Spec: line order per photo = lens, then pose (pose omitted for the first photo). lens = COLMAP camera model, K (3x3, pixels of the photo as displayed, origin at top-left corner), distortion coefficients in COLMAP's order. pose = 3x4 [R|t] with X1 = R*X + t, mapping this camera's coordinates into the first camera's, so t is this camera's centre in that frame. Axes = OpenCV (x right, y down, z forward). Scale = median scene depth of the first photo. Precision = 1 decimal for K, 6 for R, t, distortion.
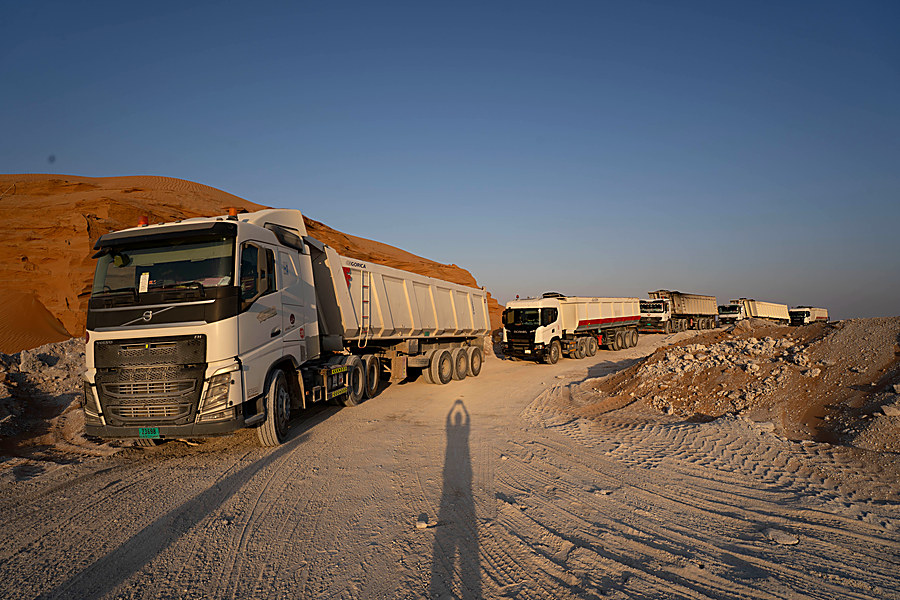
lens RADIAL K [[419.5, 0, 445.7], [0, 419.5, 289.8], [0, 0, 1]] dist [-0.067489, 0.020475]
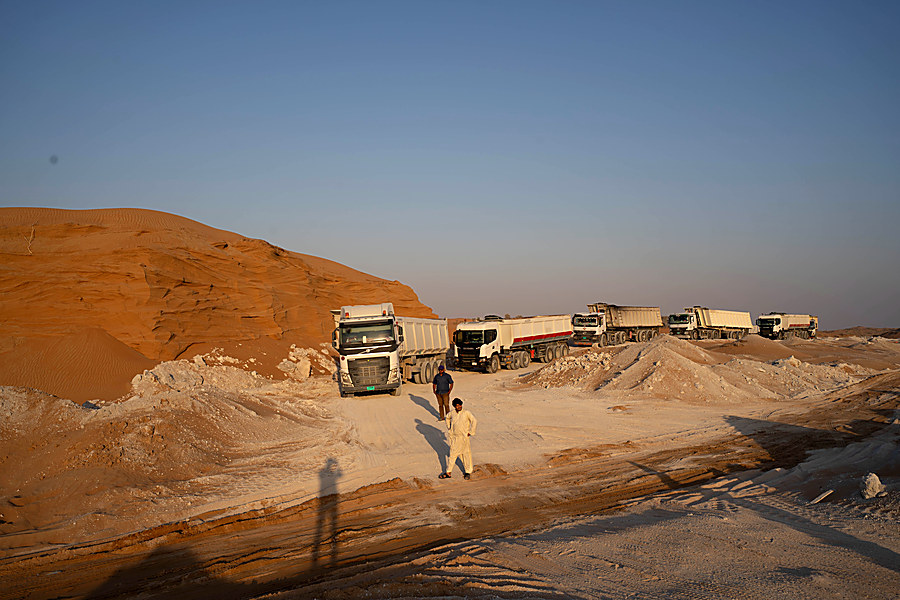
lens RADIAL K [[692.7, 0, 450.0], [0, 692.7, 300.0], [0, 0, 1]] dist [0.003014, 0.115999]
pose [[0.981409, -0.002797, 0.191907, -0.262060], [-0.004995, 0.999183, 0.040104, -0.122890], [-0.191862, -0.040317, 0.980593, -0.982523]]
